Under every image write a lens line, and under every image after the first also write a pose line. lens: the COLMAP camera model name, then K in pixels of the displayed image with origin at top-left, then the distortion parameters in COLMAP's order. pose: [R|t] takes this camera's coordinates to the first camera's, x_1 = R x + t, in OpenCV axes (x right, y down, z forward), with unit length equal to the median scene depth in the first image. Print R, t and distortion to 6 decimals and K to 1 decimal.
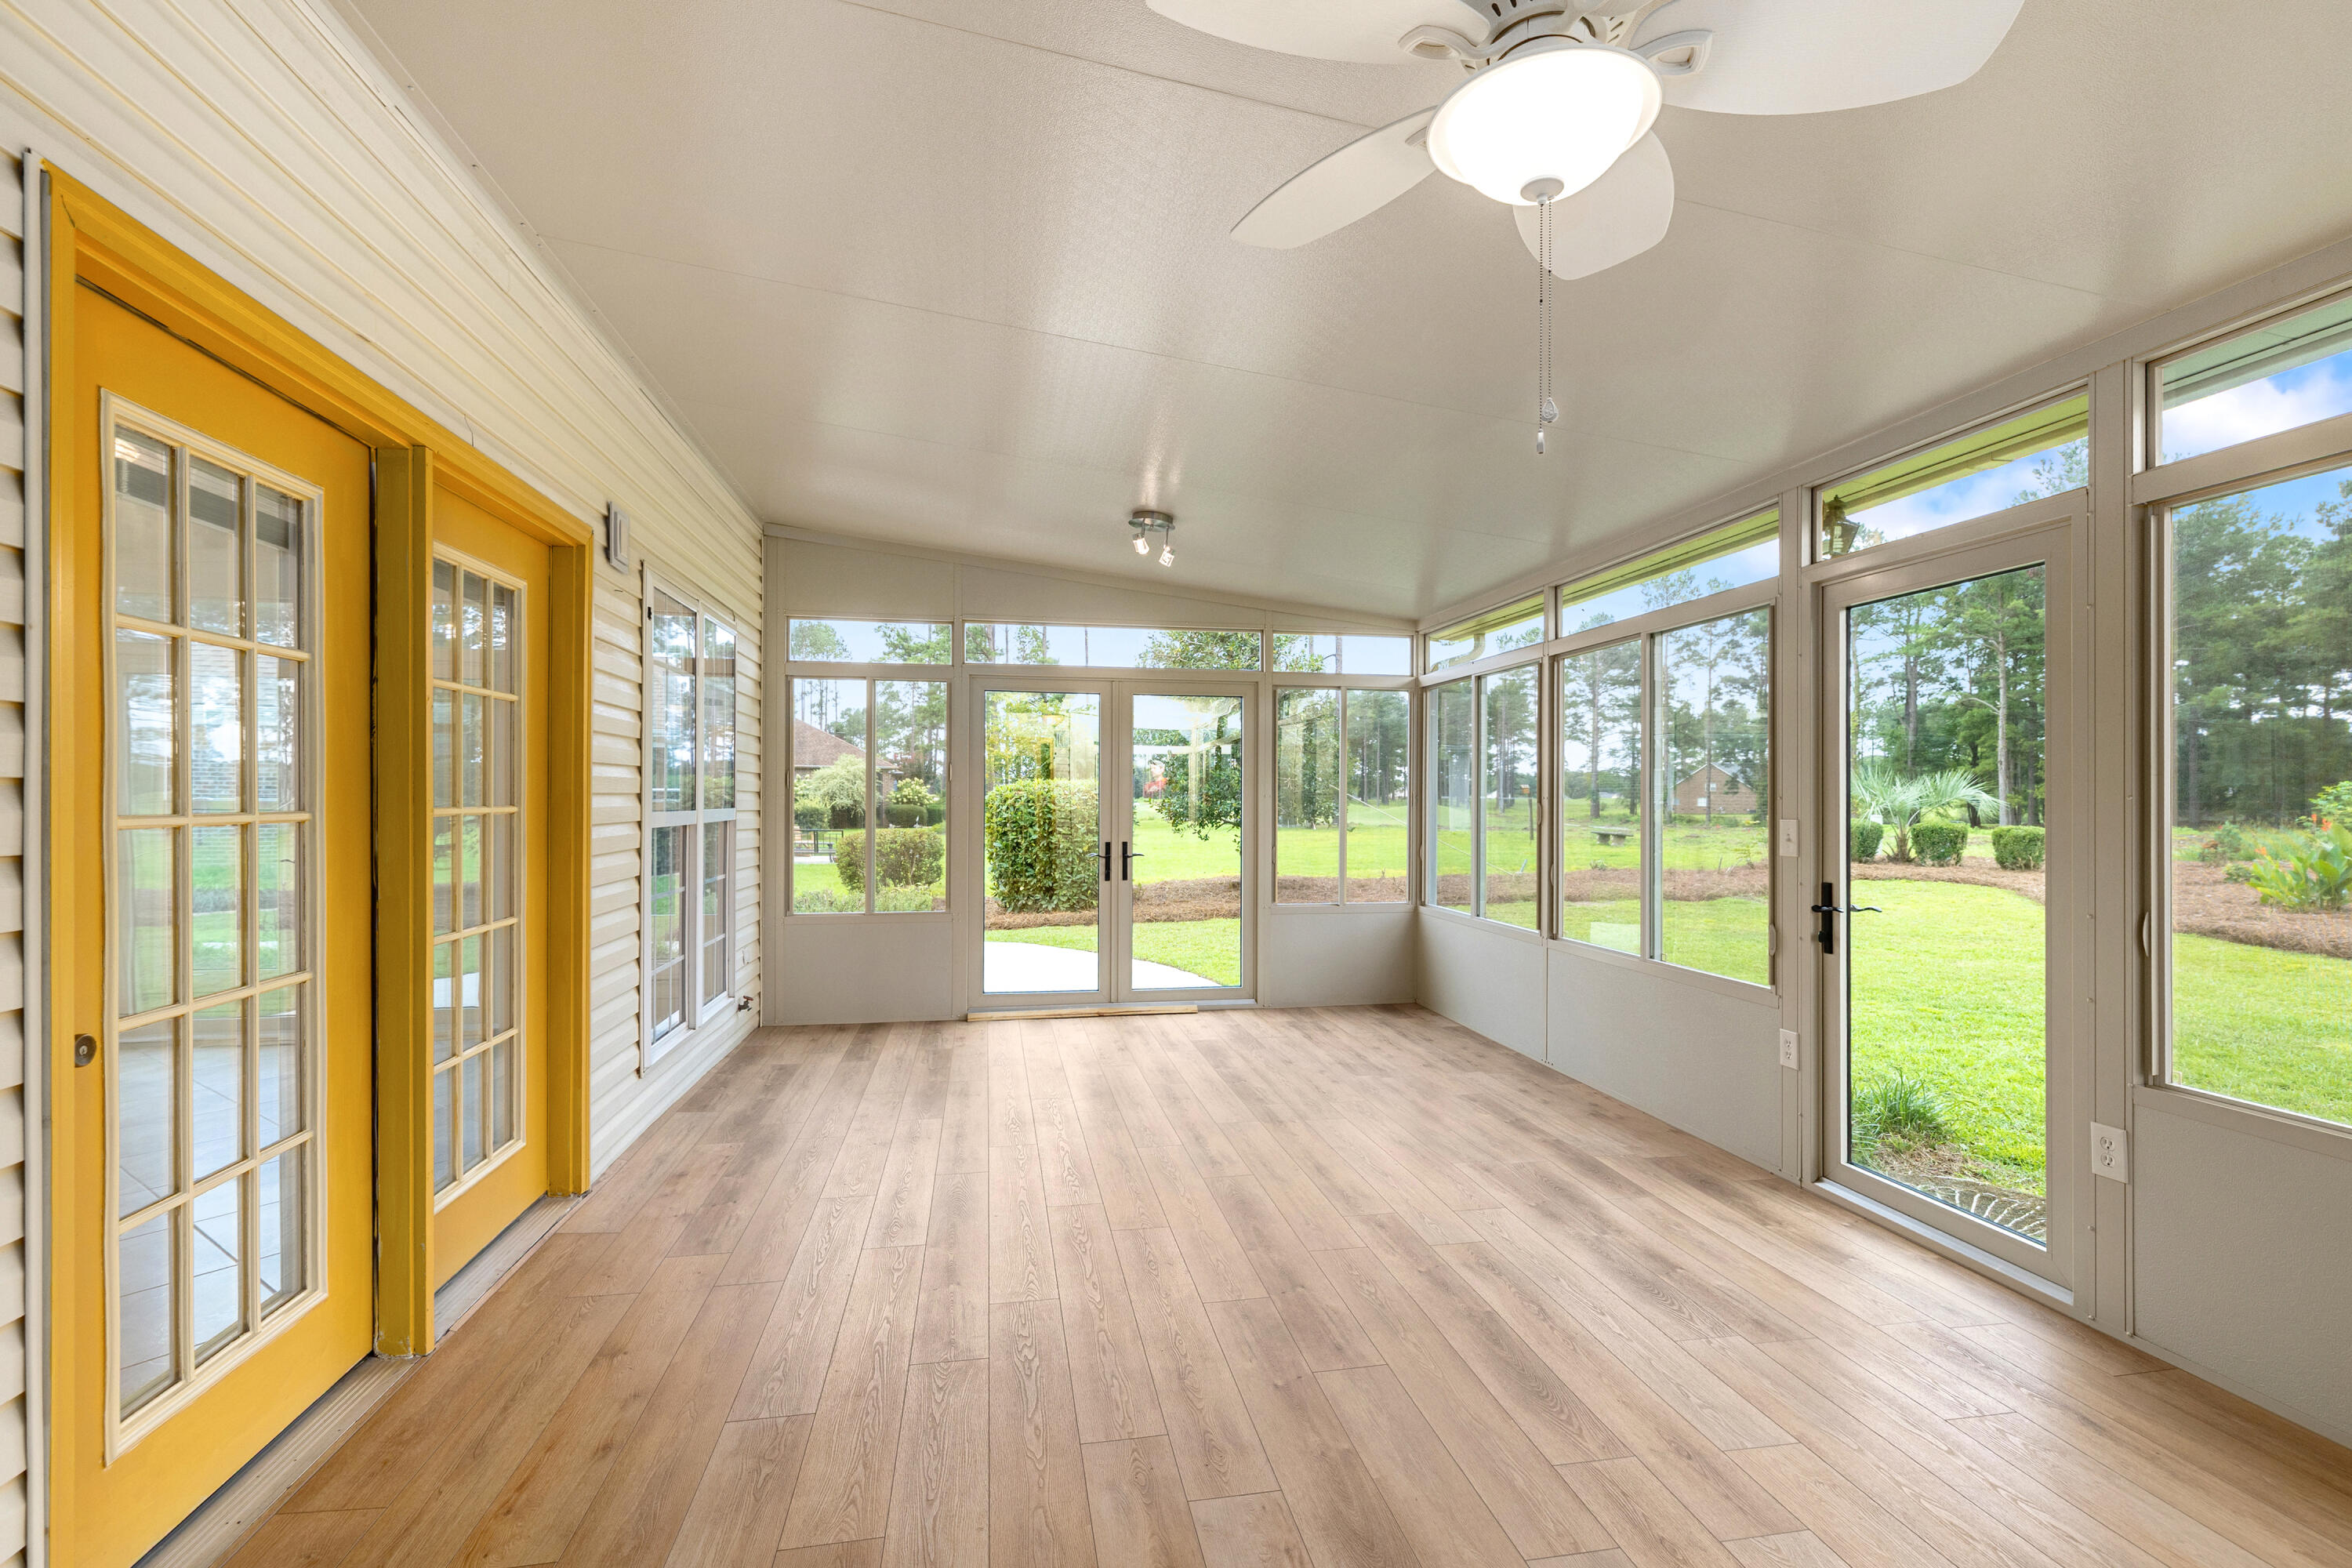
lens RADIAL K [[1025.0, 0, 1178.7], [0, 1025.0, 795.2], [0, 0, 1]] dist [0.000118, 0.000053]
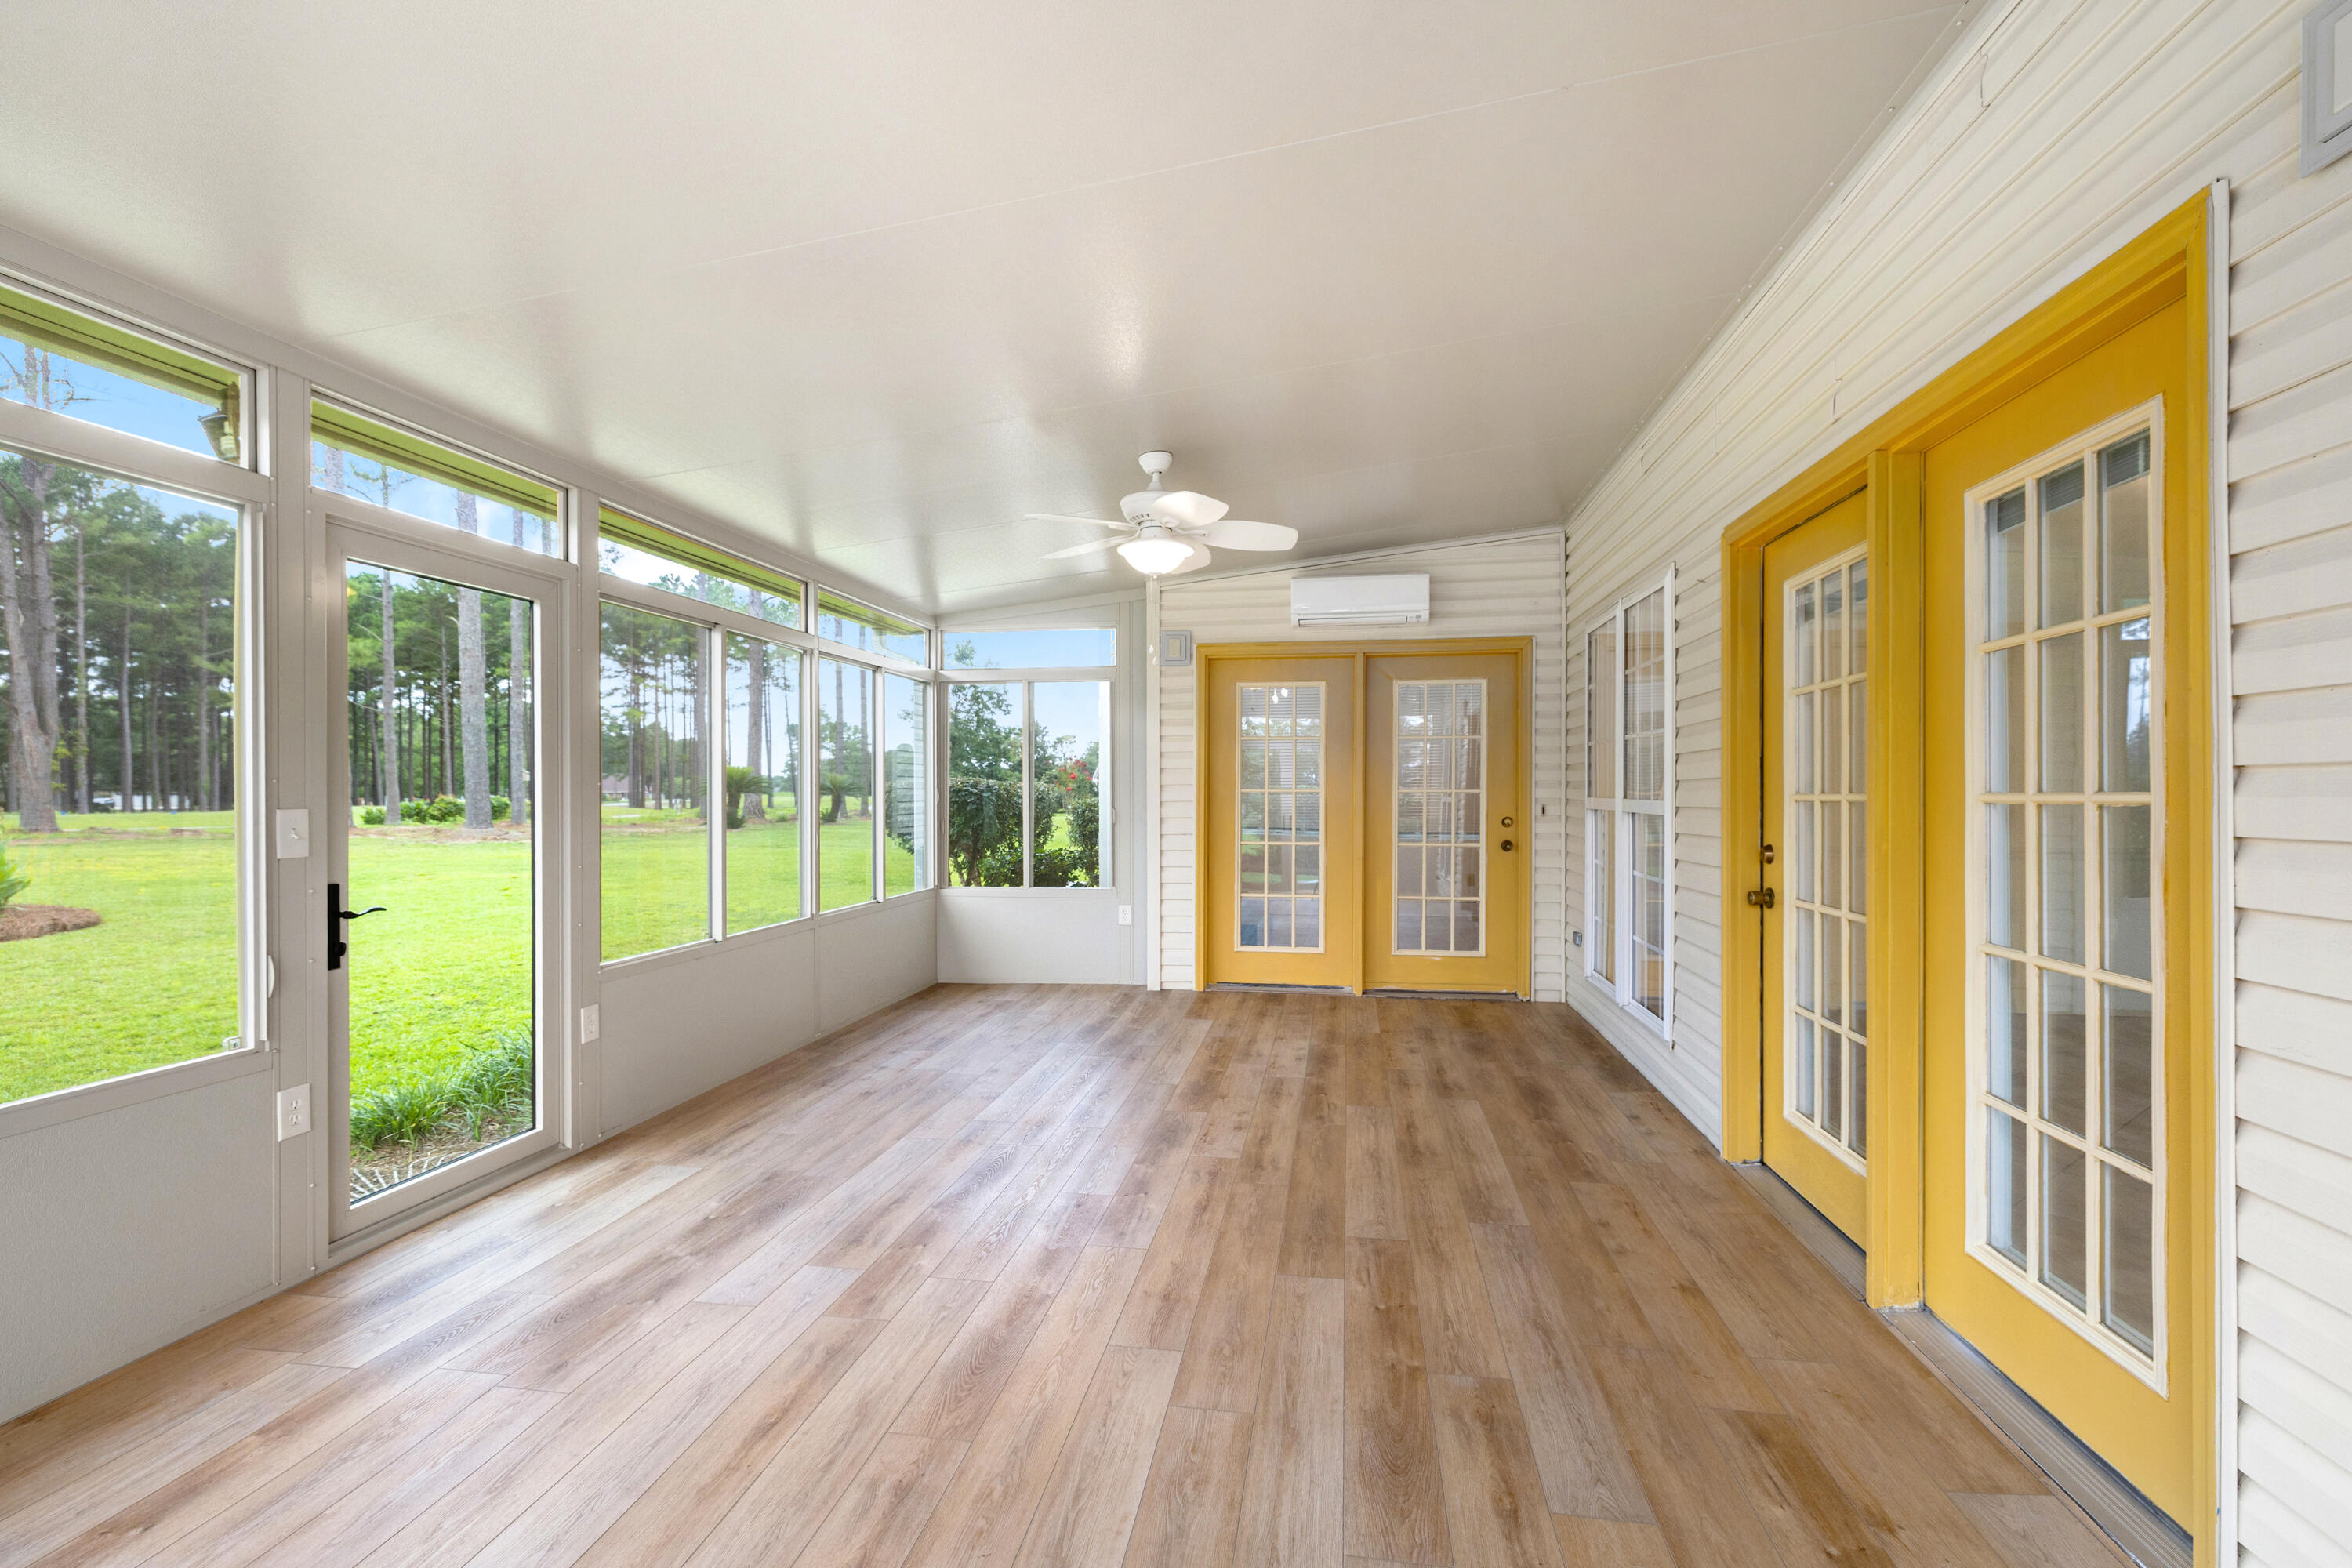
lens RADIAL K [[1025.0, 0, 1179.2], [0, 1025.0, 791.3], [0, 0, 1]] dist [0.000118, 0.000053]
pose [[-0.940794, -0.003081, 0.338966, -0.340665], [-0.003923, 0.999991, -0.001801, 0.012484], [-0.338958, -0.003024, -0.940797, 1.838281]]
